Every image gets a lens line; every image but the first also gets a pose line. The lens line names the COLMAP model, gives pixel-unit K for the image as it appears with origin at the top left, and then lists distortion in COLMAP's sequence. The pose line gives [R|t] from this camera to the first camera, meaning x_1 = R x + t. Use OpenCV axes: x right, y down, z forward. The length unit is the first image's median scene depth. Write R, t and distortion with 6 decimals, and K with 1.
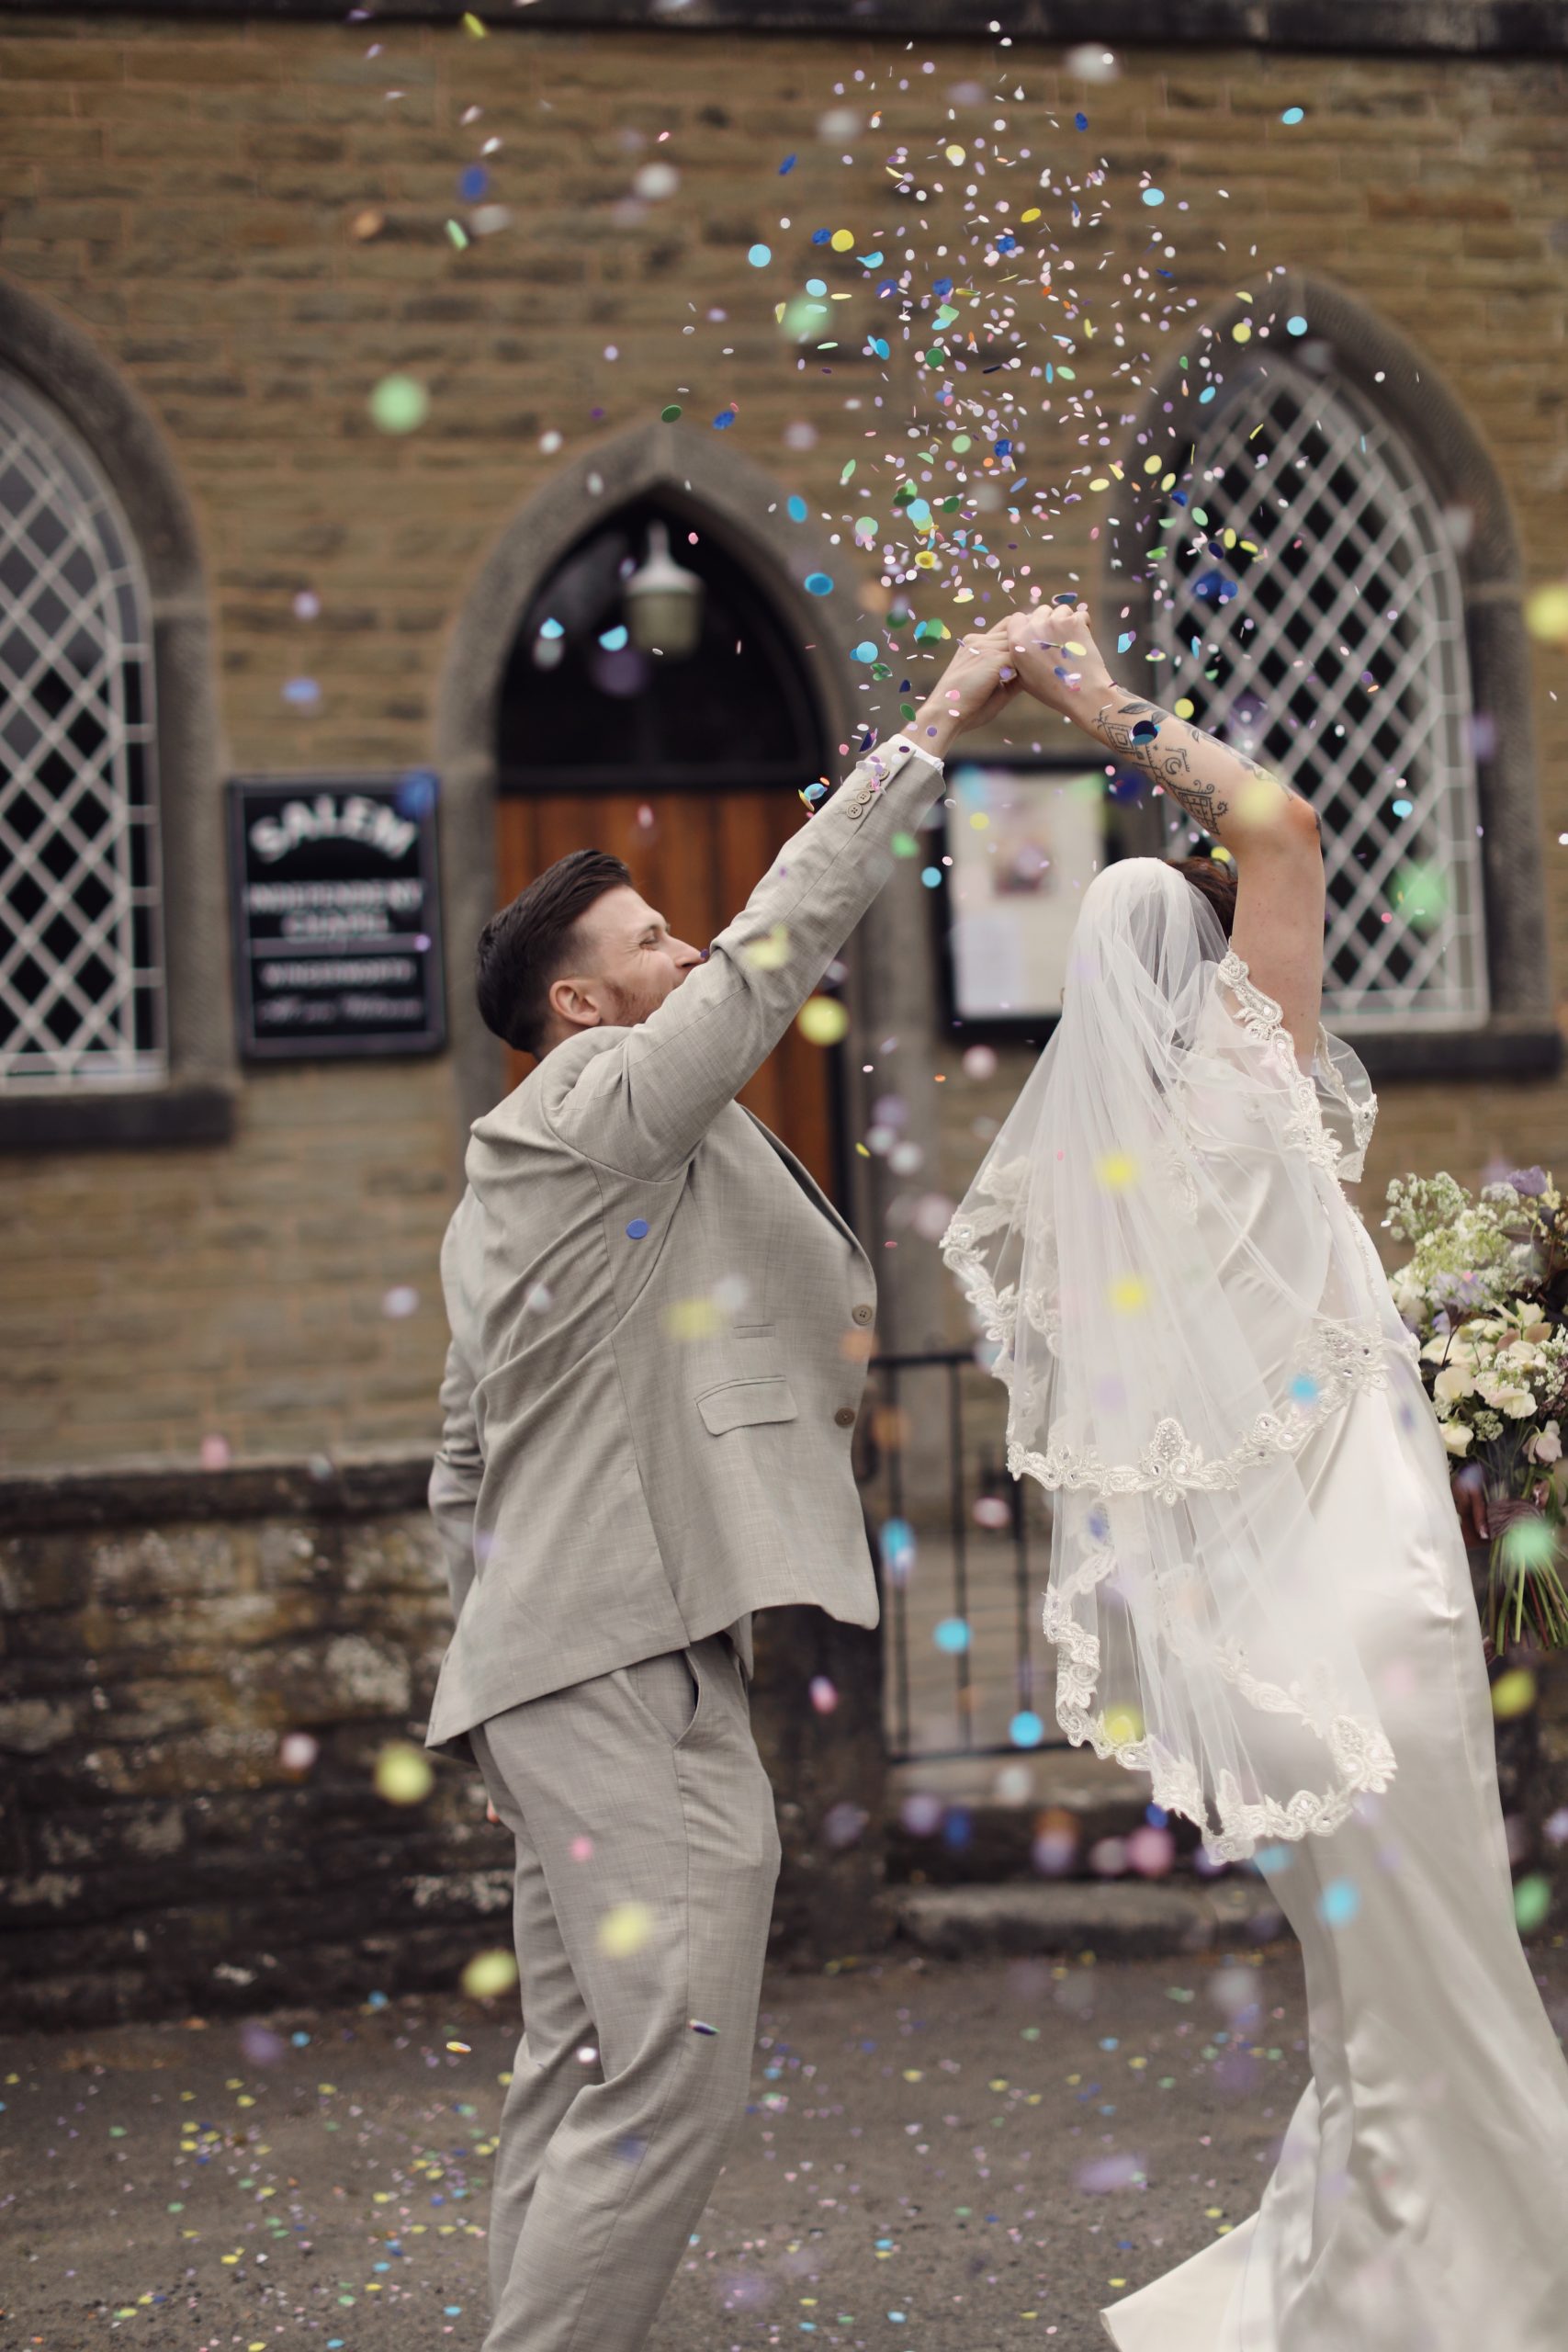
lens RADIAL K [[3451.7, 0, 765.6], [0, 3451.7, 1131.6], [0, 0, 1]] dist [-0.096073, 0.000000]
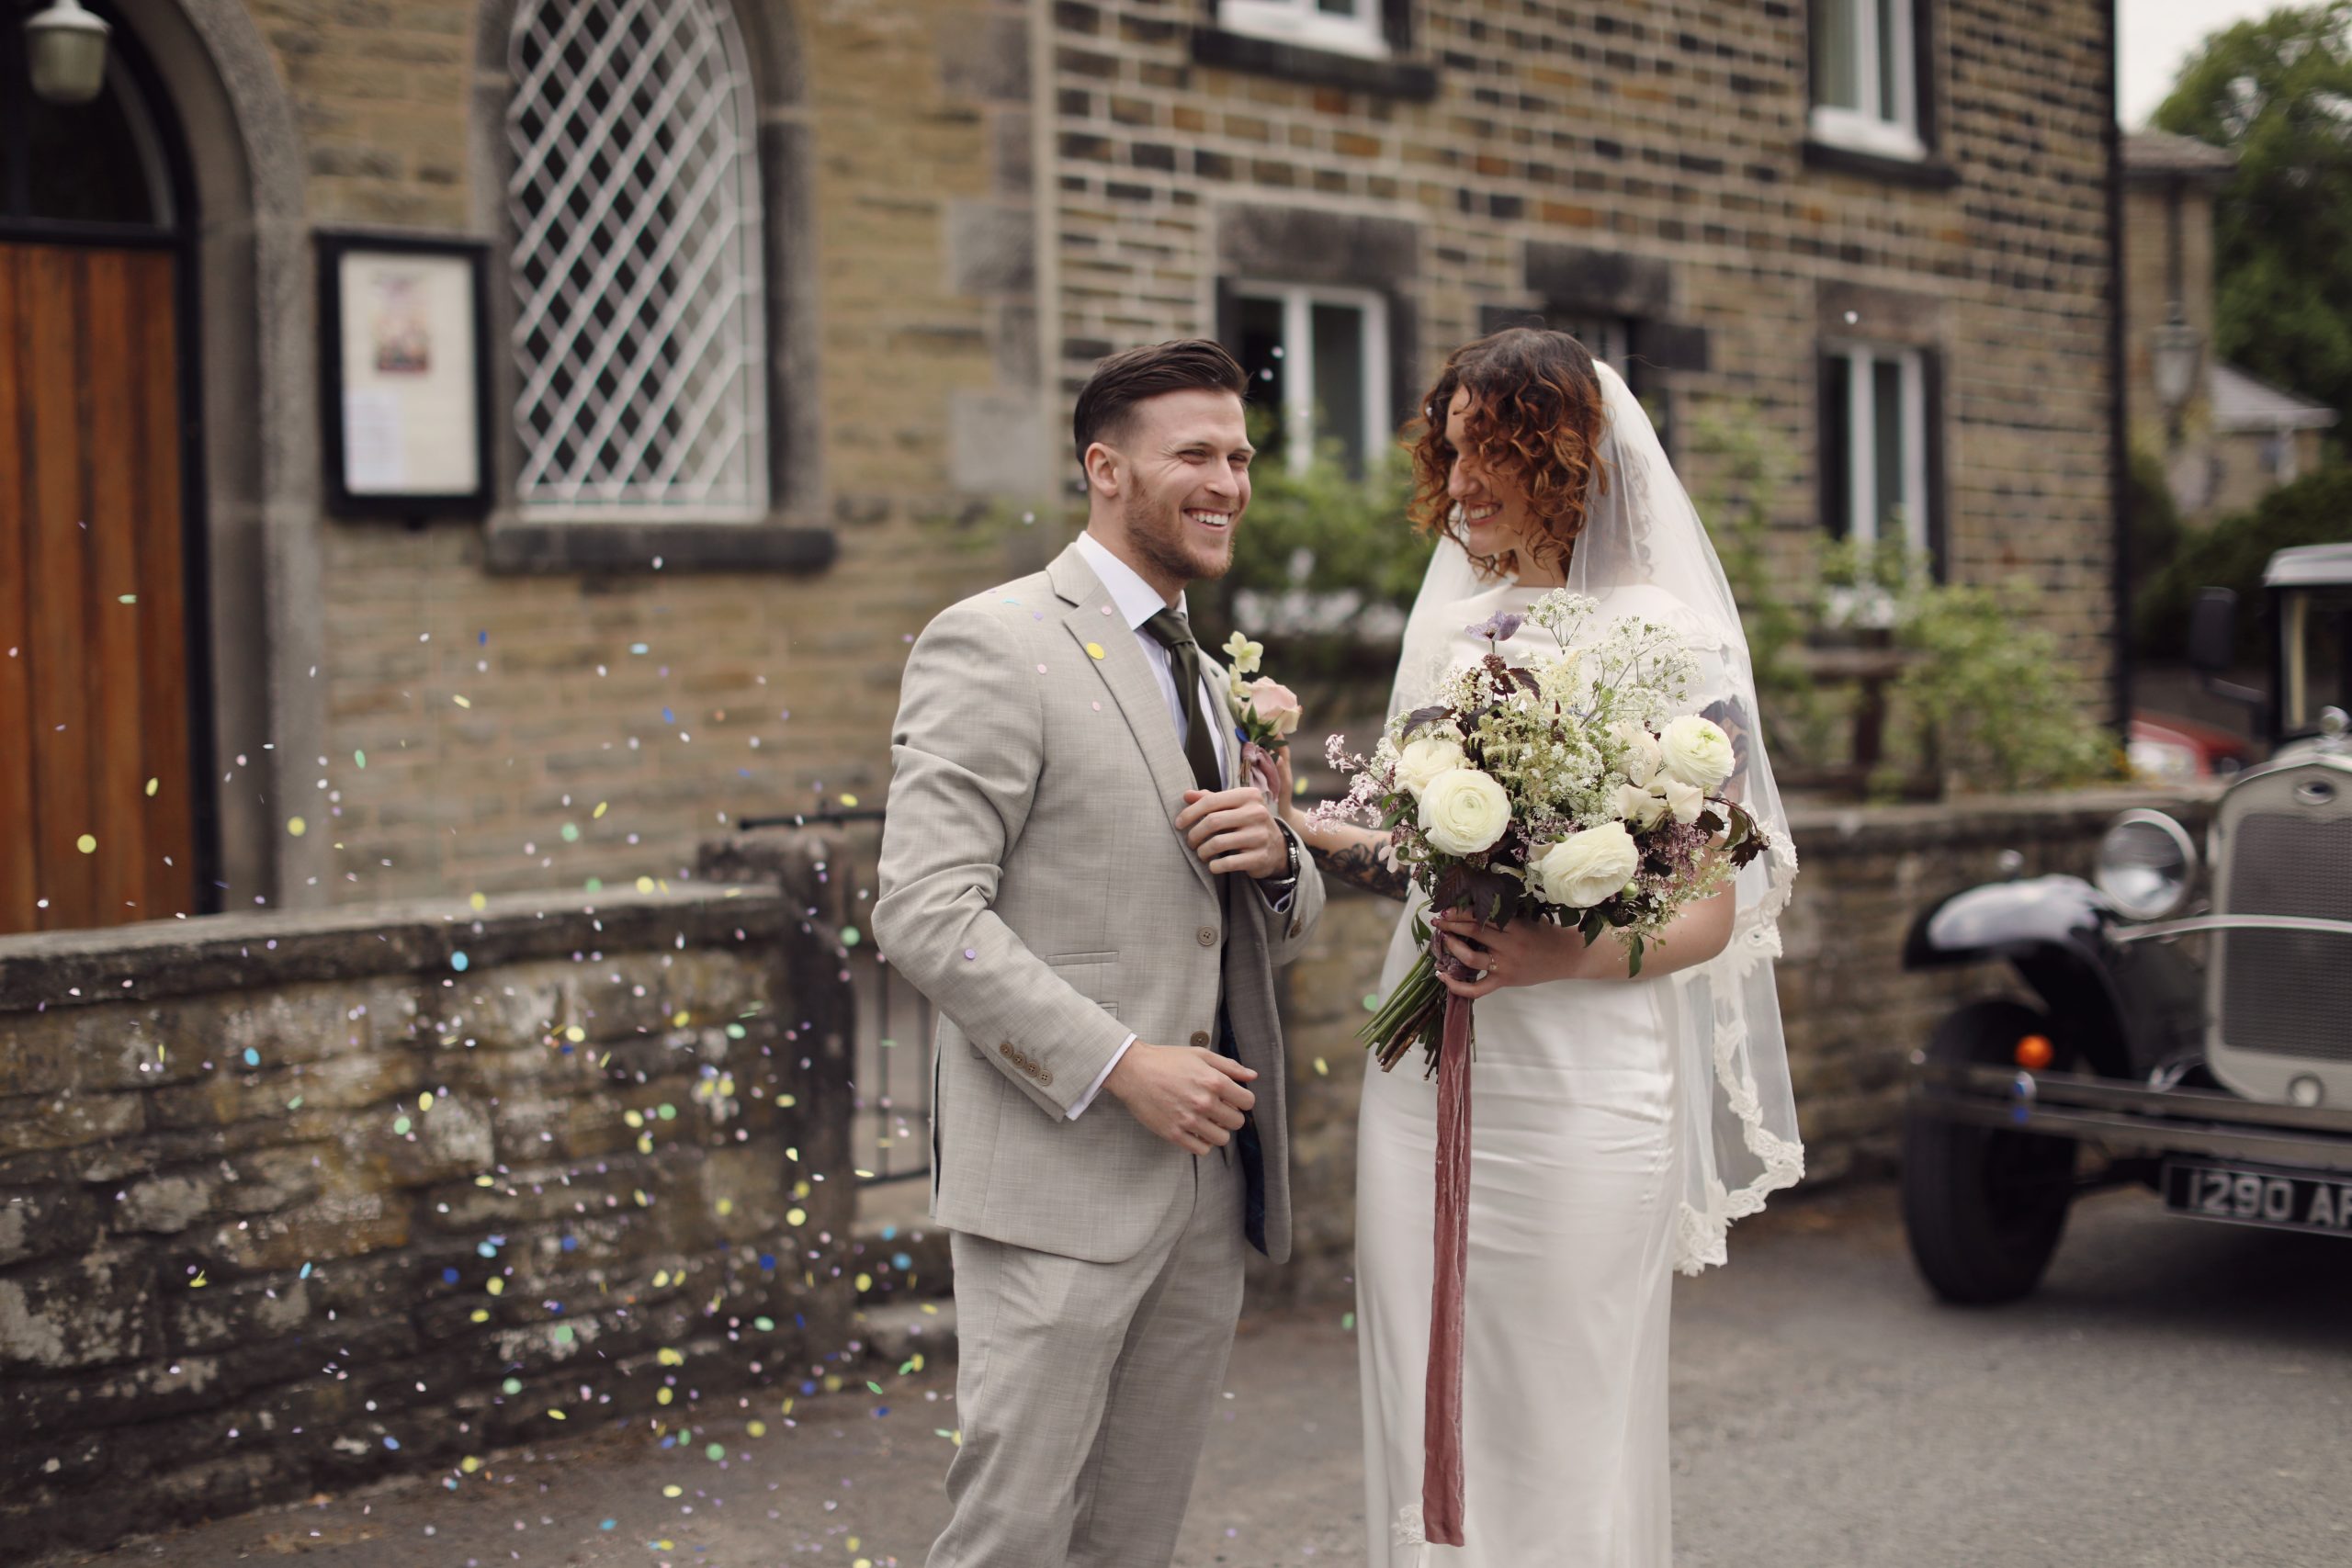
lens RADIAL K [[3451.7, 0, 1174.2], [0, 3451.7, 779.9], [0, 0, 1]] dist [-0.096073, 0.000000]
pose [[0.832343, 0.000573, 0.554260, -0.493302], [-0.023822, 0.999112, 0.034741, 0.016594], [-0.553748, -0.042120, 0.831618, 0.065299]]
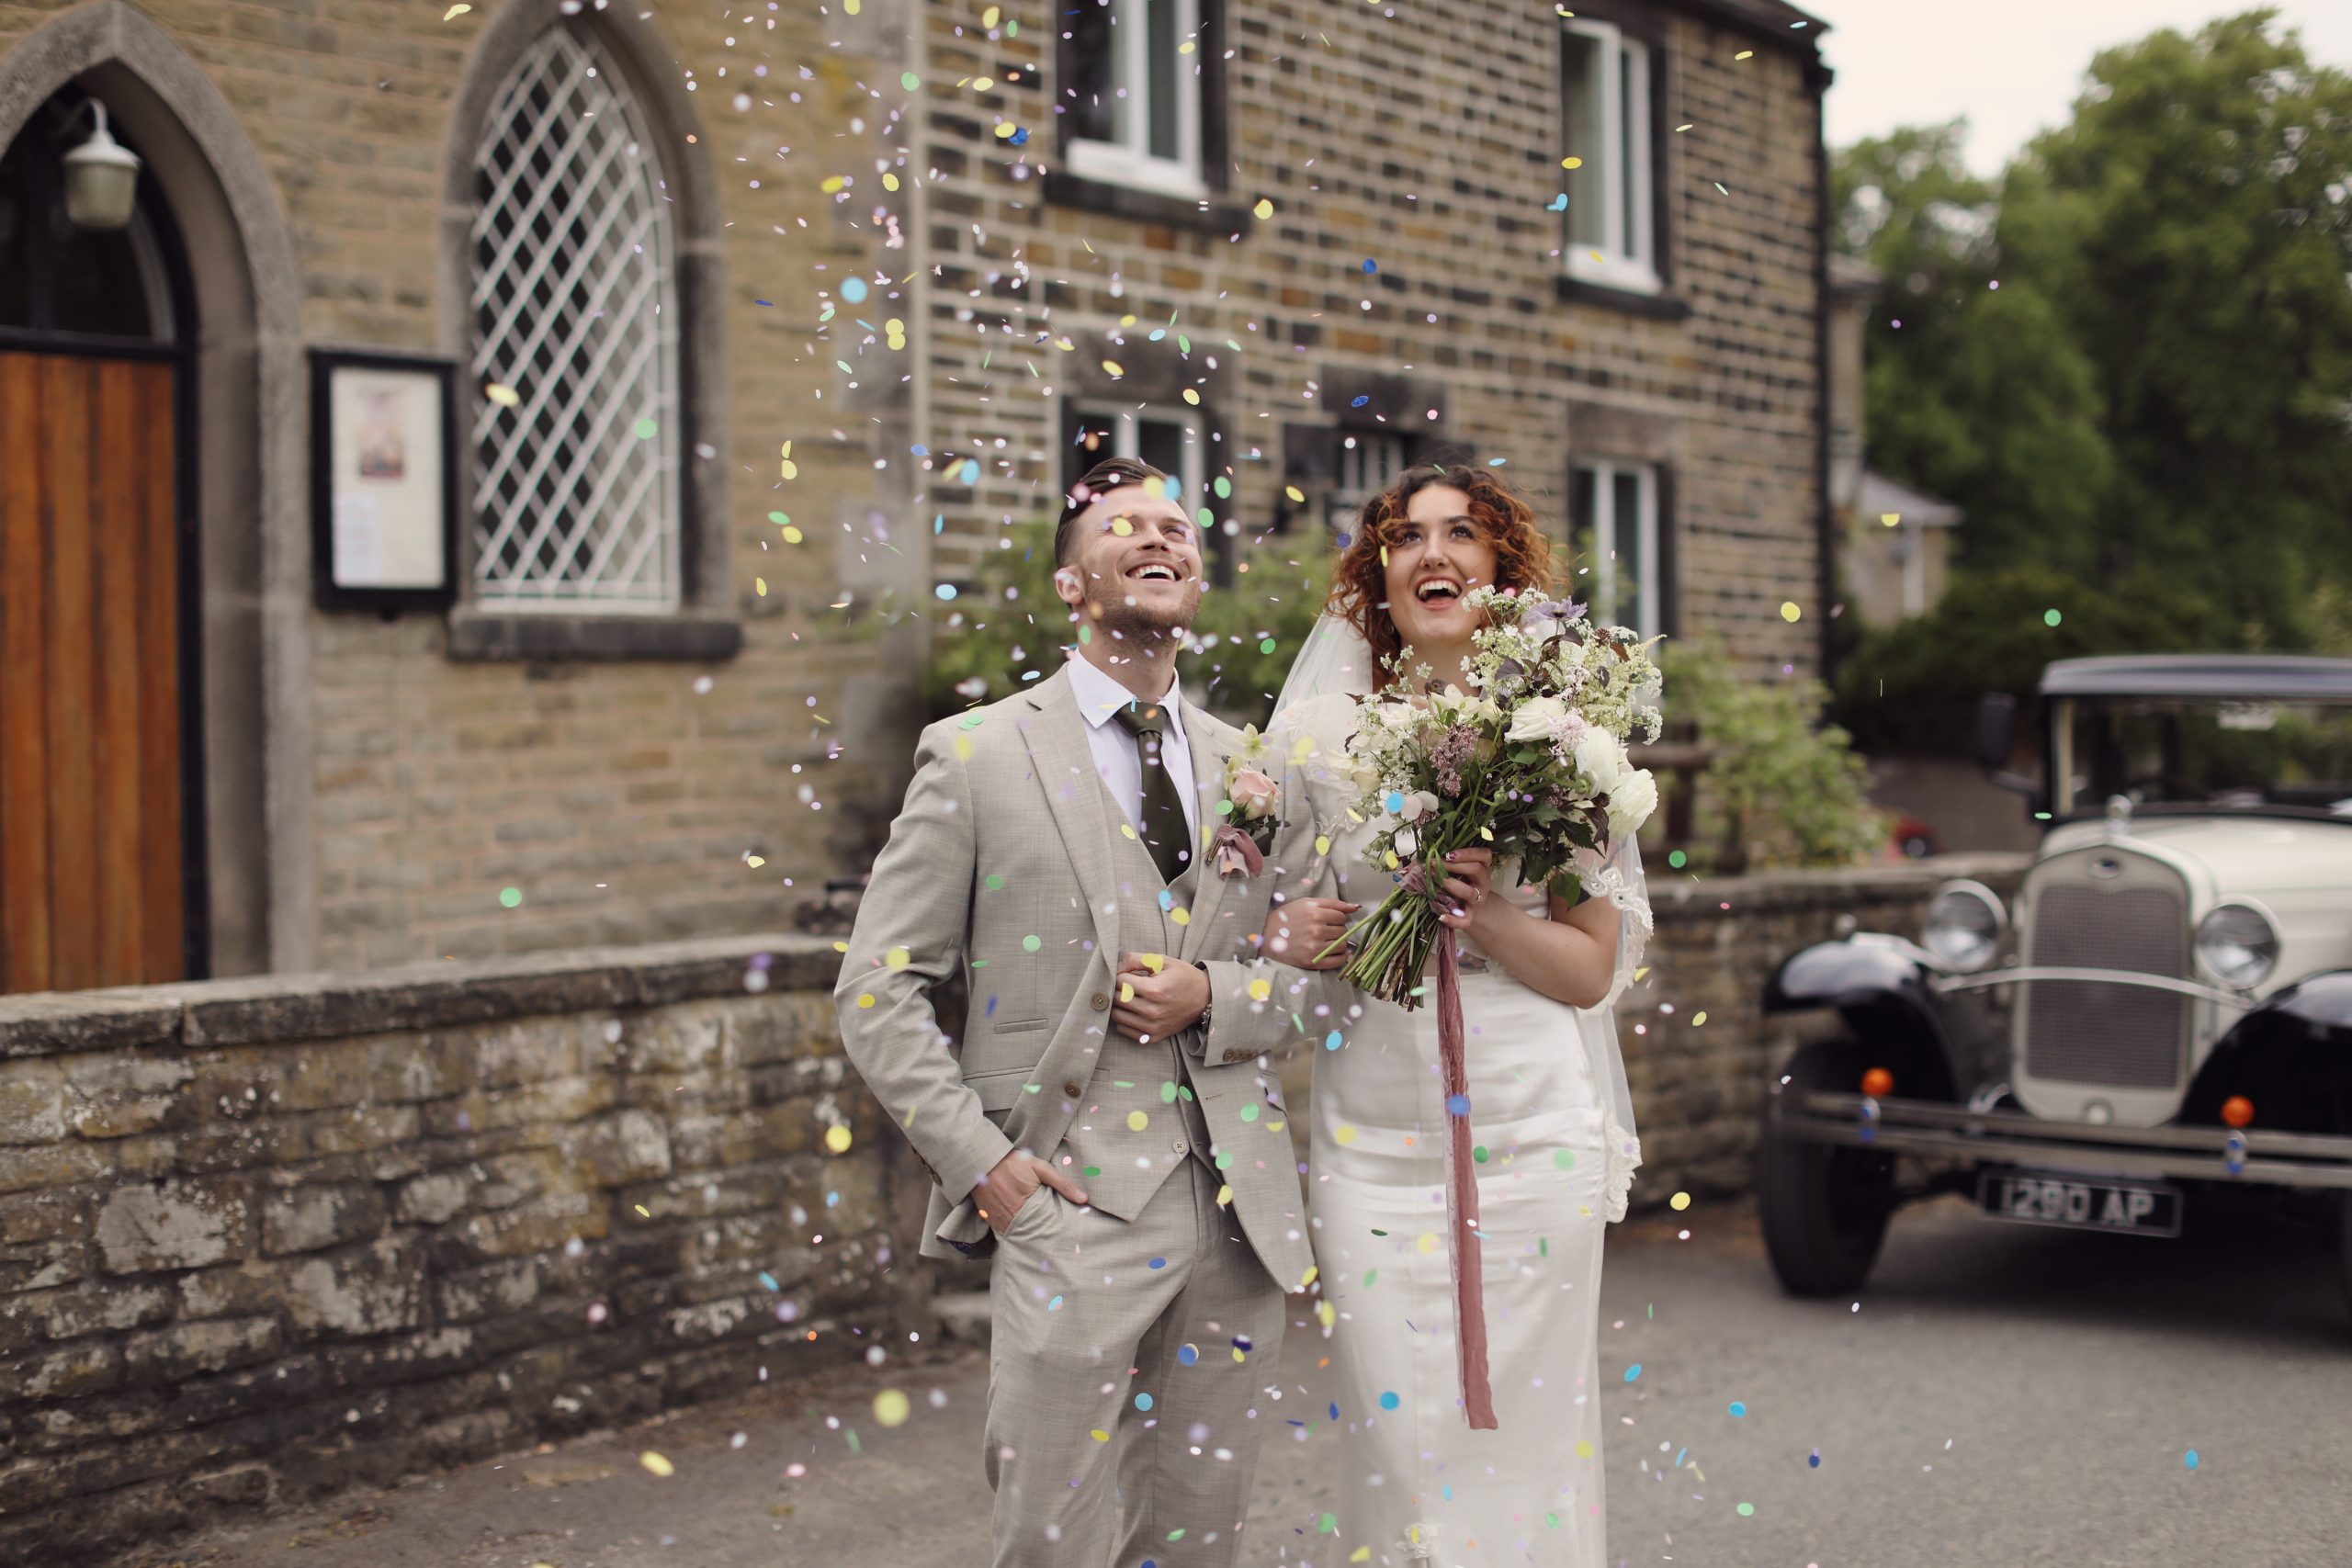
lens RADIAL K [[3451.7, 0, 1190.3], [0, 3451.7, 784.2], [0, 0, 1]] dist [-0.096073, 0.000000]
pose [[0.762477, 0.018939, 0.646739, -0.740095], [-0.033443, 0.999389, 0.010161, 0.016345], [-0.646151, -0.029376, 0.762644, -0.019788]]
